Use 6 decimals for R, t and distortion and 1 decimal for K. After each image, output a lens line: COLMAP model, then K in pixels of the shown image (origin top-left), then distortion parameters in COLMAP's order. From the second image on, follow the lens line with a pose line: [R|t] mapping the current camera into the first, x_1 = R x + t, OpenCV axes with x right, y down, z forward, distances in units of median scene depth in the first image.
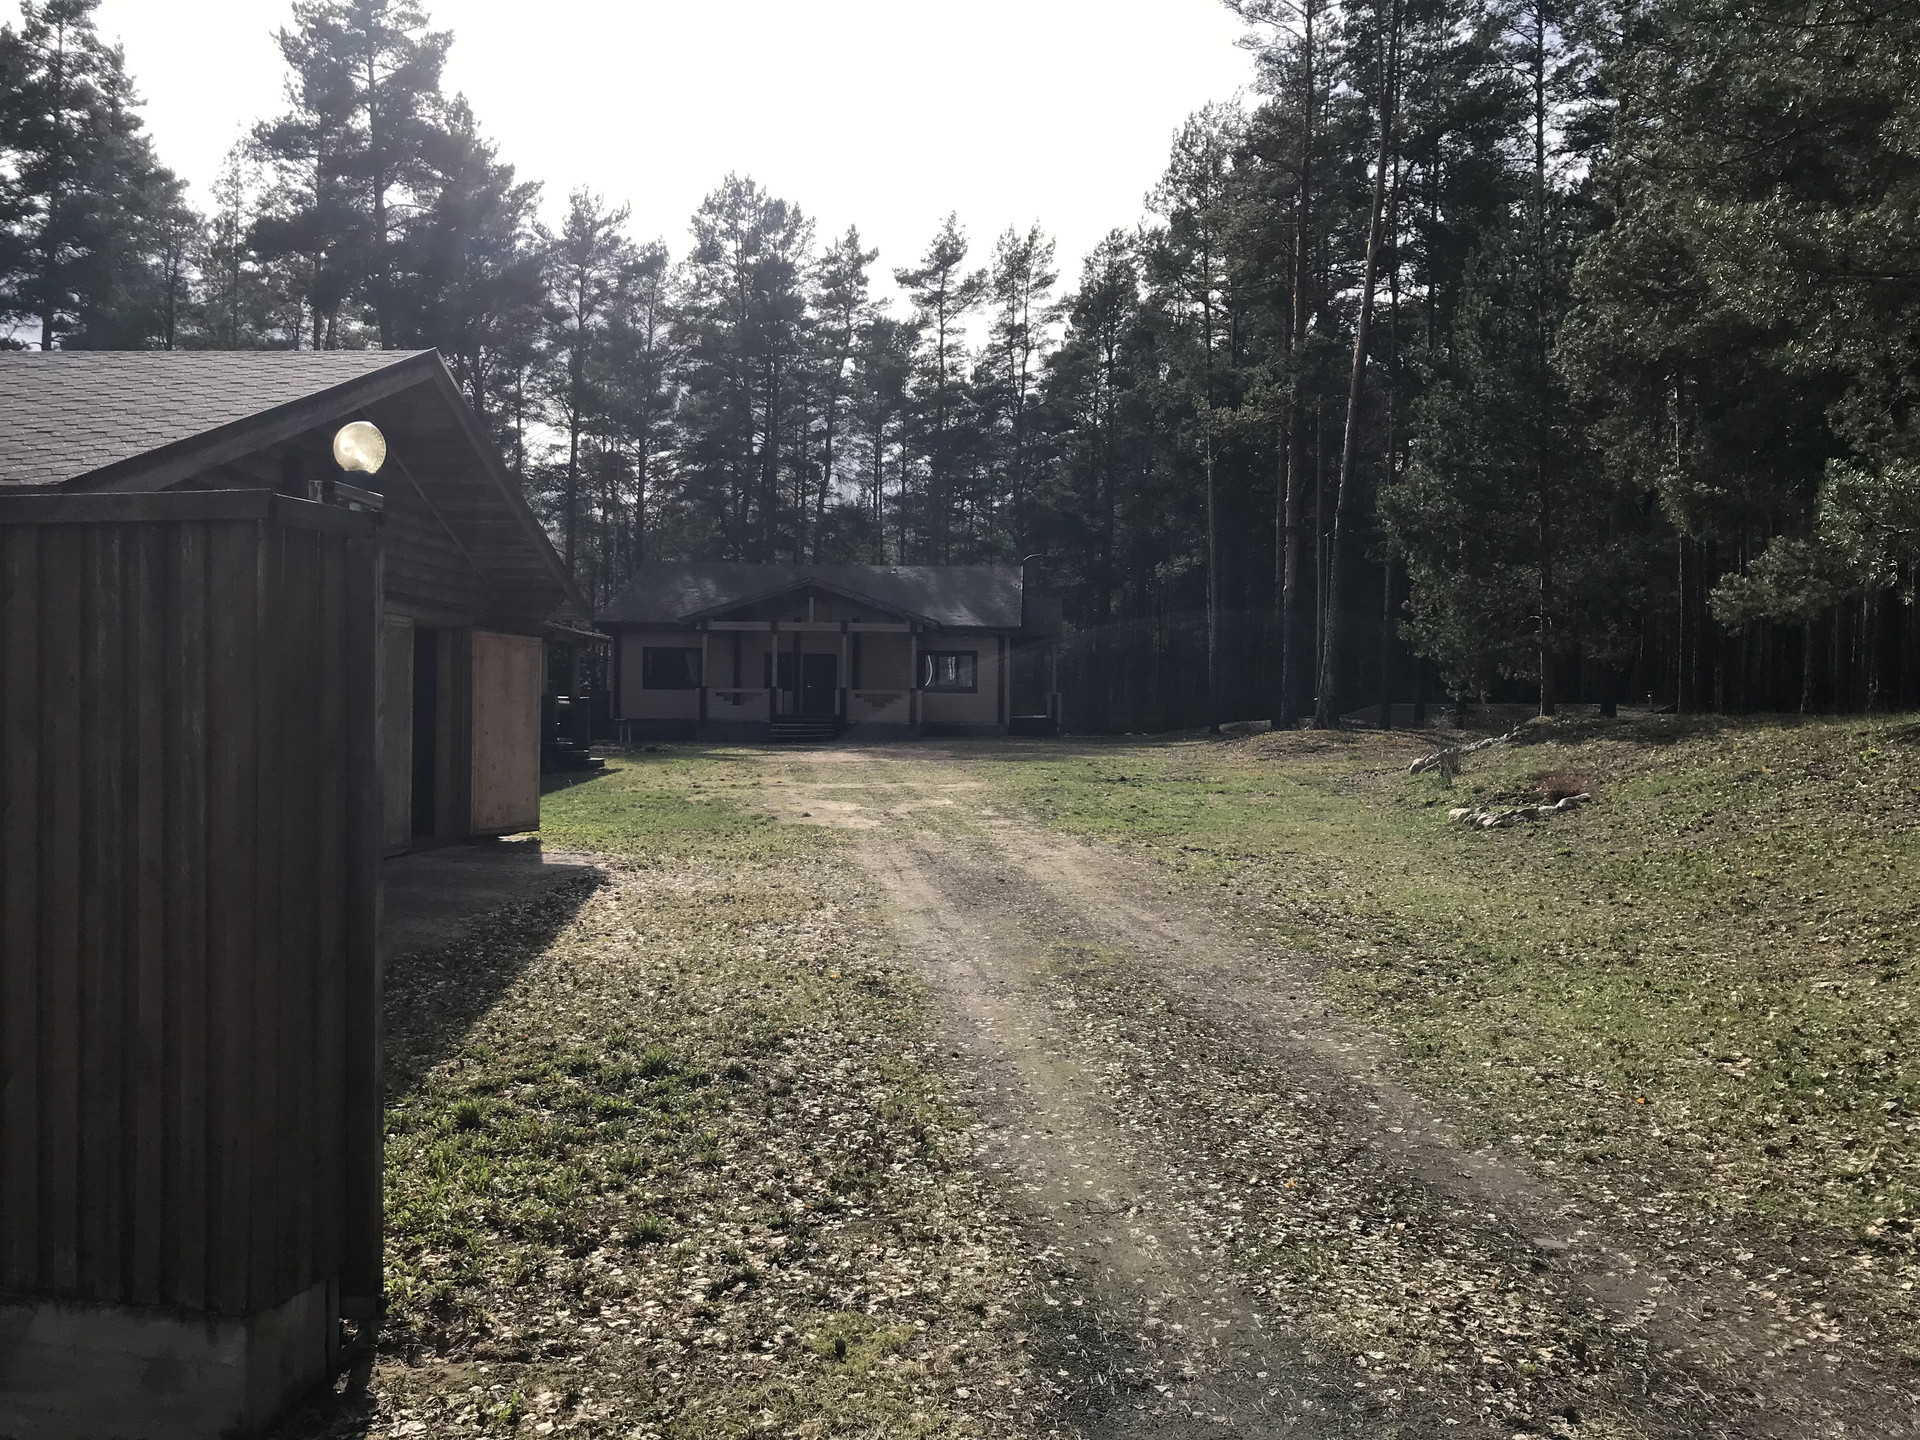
lens RADIAL K [[1572.2, 0, 937.8], [0, 1572.2, 719.1], [0, 0, 1]] dist [0.036137, -0.037492]
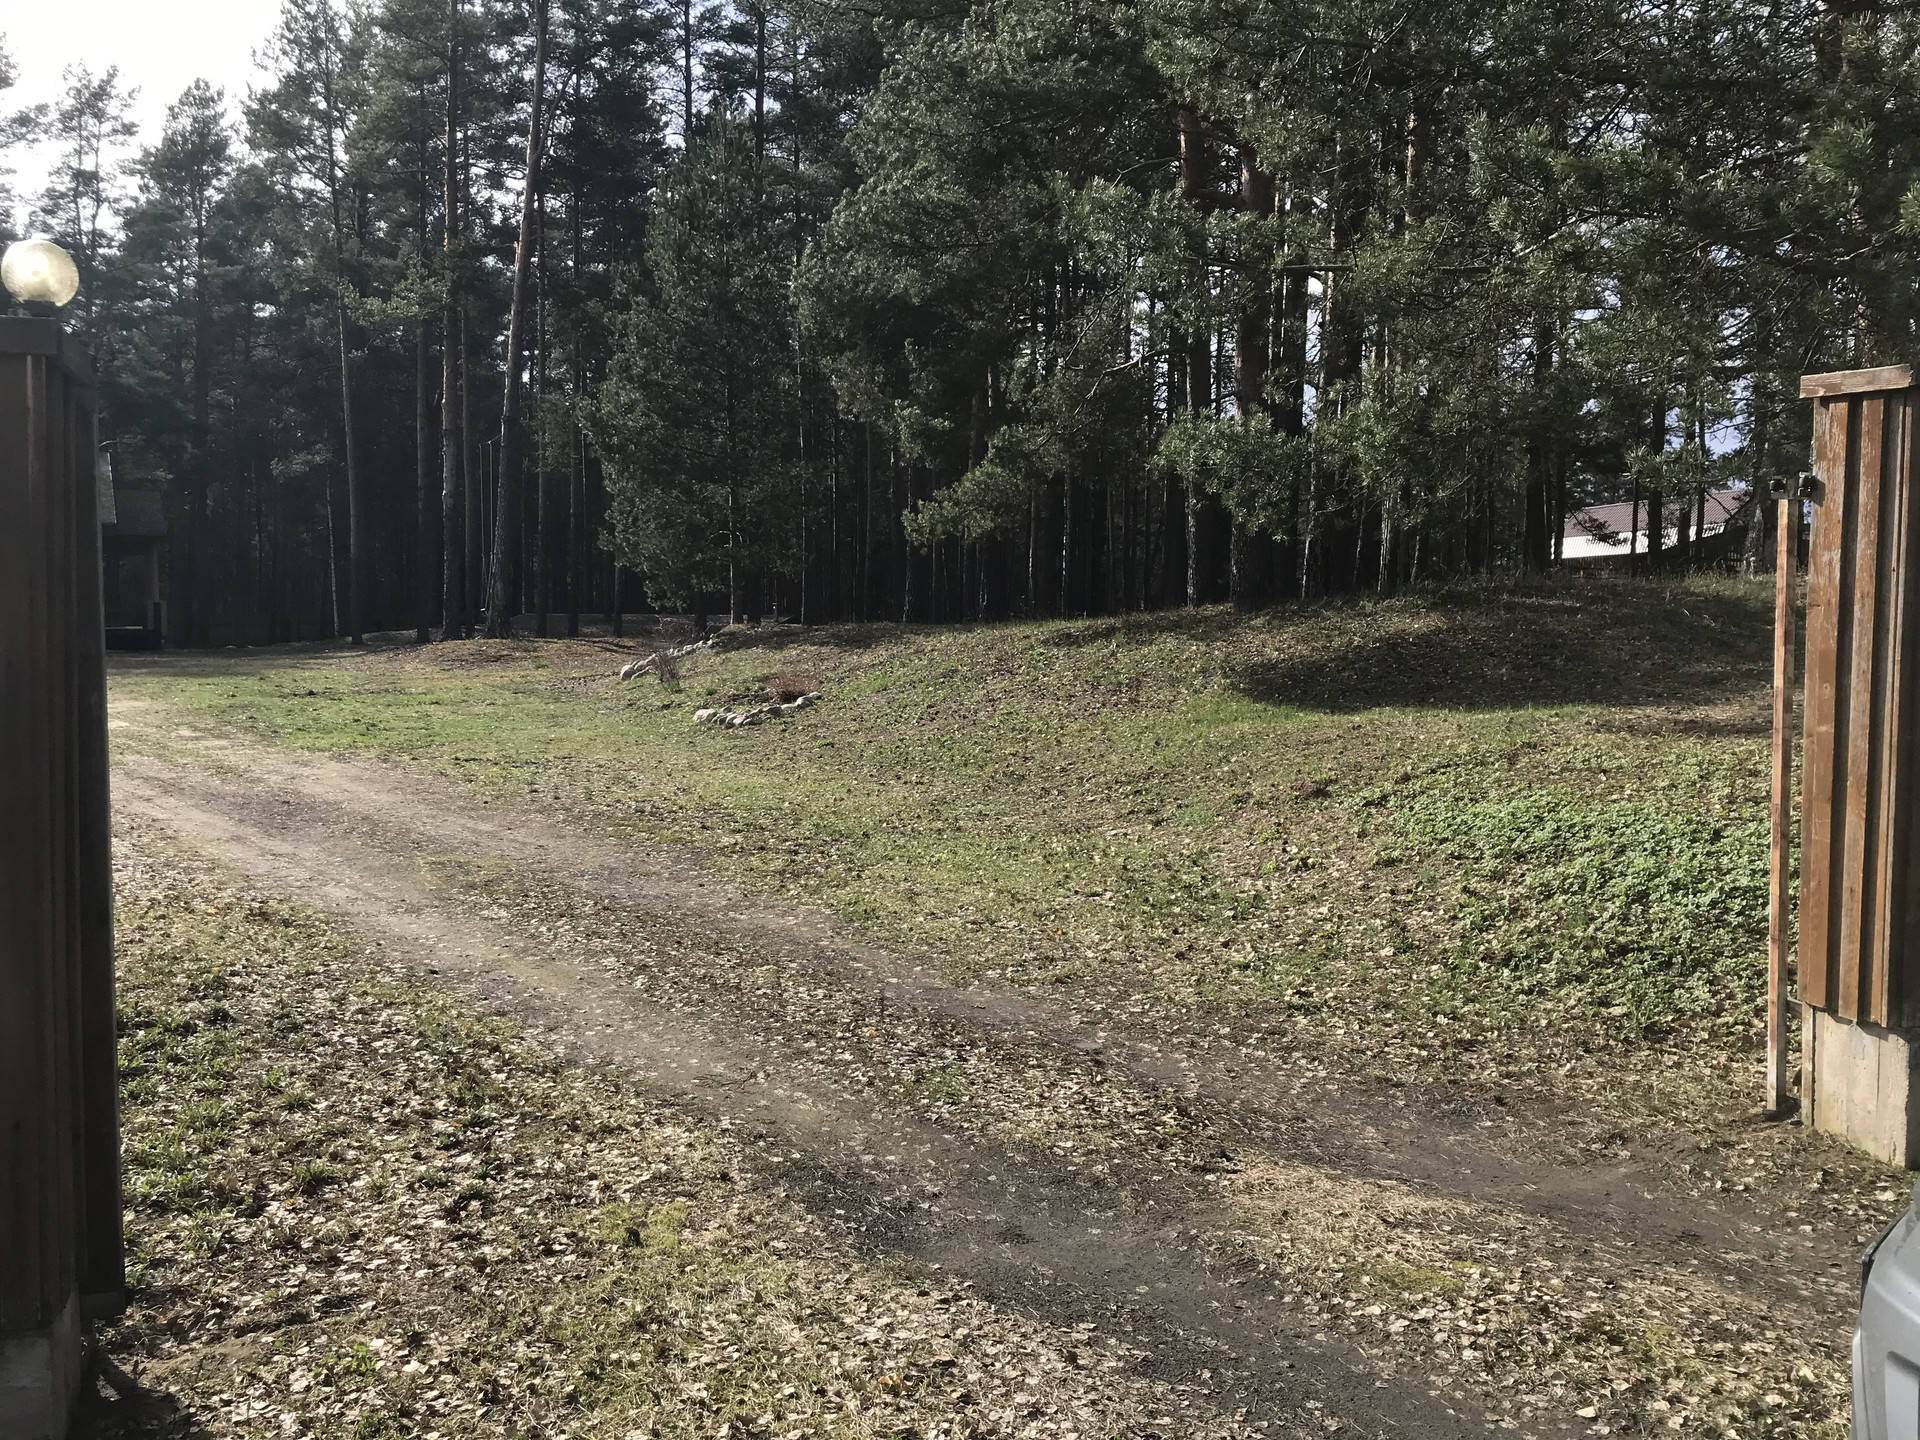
lens RADIAL K [[1572.2, 0, 967.6], [0, 1572.2, 705.1], [0, 0, 1]] dist [0.036137, -0.037492]
pose [[0.842518, -0.028684, 0.537904, -0.157273], [0.003373, 0.998843, 0.047980, 0.006038], [-0.538657, -0.038610, 0.841640, 0.021625]]
